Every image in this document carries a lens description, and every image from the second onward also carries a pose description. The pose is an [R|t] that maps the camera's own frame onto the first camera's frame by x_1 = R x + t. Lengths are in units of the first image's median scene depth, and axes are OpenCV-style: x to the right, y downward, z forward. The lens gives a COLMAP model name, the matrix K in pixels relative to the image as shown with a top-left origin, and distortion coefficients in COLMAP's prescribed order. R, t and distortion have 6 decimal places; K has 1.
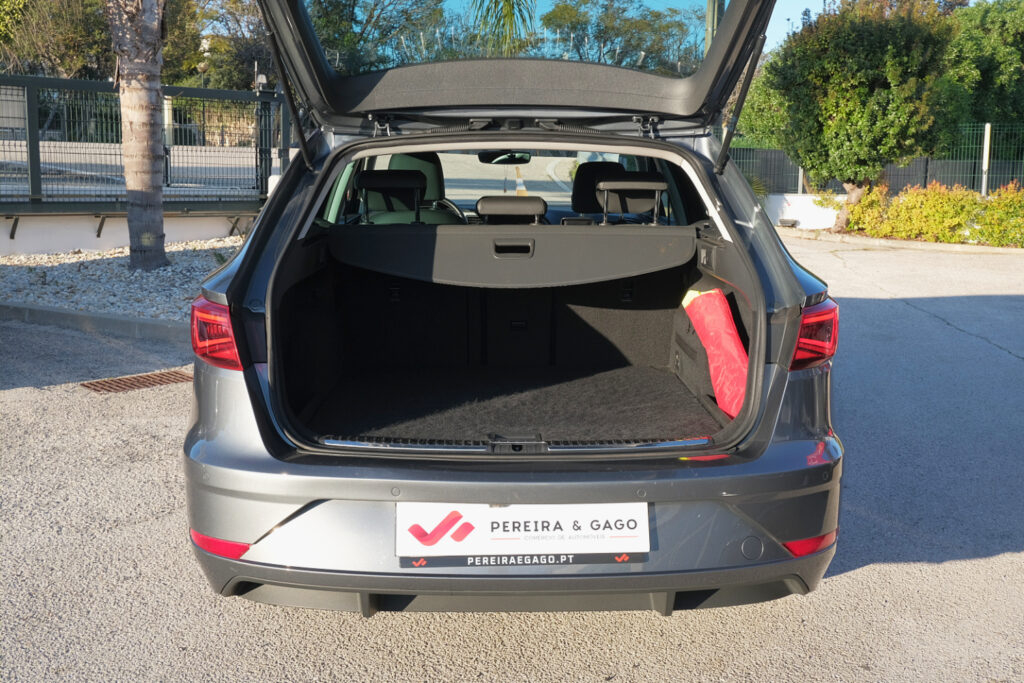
lens RADIAL K [[1087.6, 0, 512.0], [0, 1087.6, 341.5], [0, 0, 1]] dist [0.004689, 0.006929]
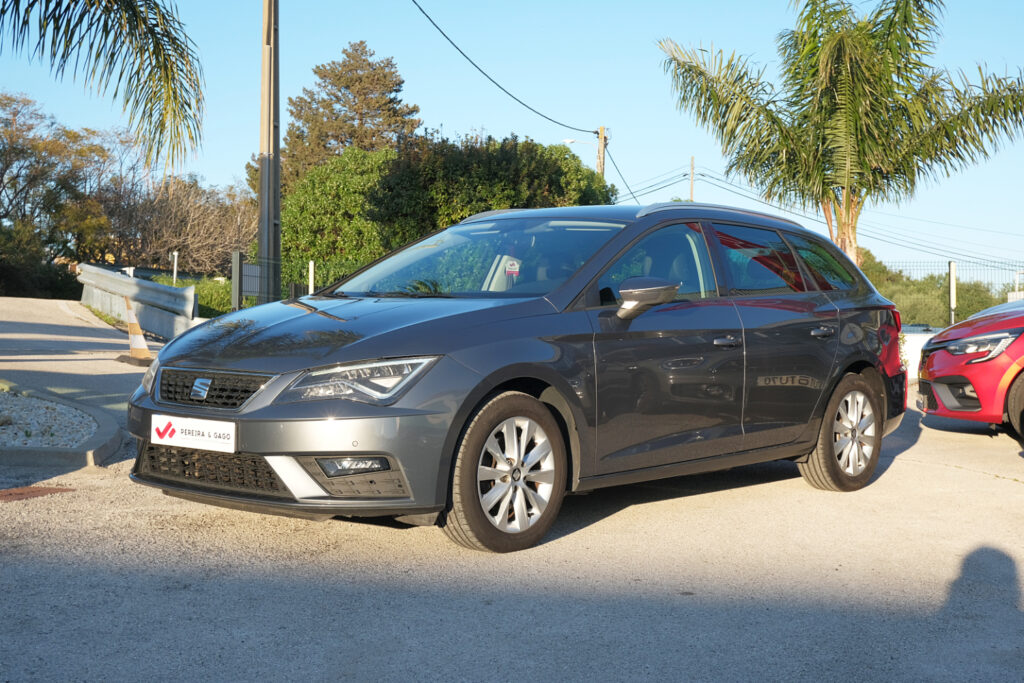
lens RADIAL K [[1470.7, 0, 512.0], [0, 1470.7, 341.5], [0, 0, 1]] dist [-0.039381, 0.039025]
pose [[0.880672, -0.005667, 0.473693, -0.255480], [0.081163, 0.986948, -0.139088, 0.051944], [-0.466723, 0.160937, 0.869637, -0.113156]]
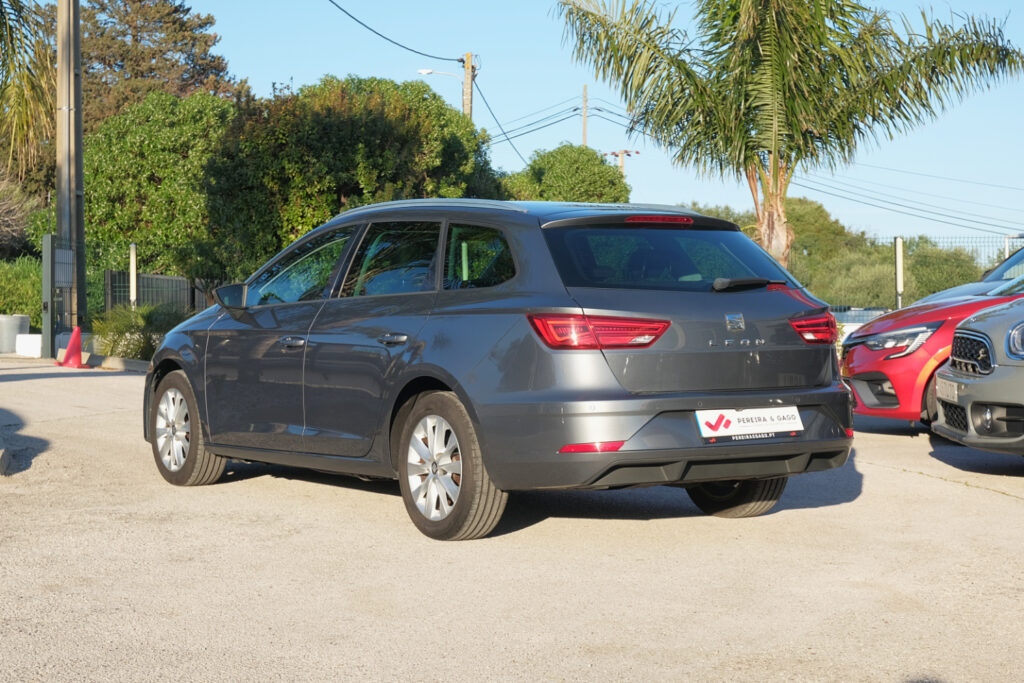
lens RADIAL K [[2150.1, 0, 512.0], [0, 2150.1, 341.5], [0, 0, 1]] dist [-0.121614, -0.371992]
pose [[0.834486, -0.018759, 0.550710, -0.430573], [0.105056, 0.986505, -0.125586, 0.082426], [-0.540922, 0.162655, 0.825195, -0.341348]]
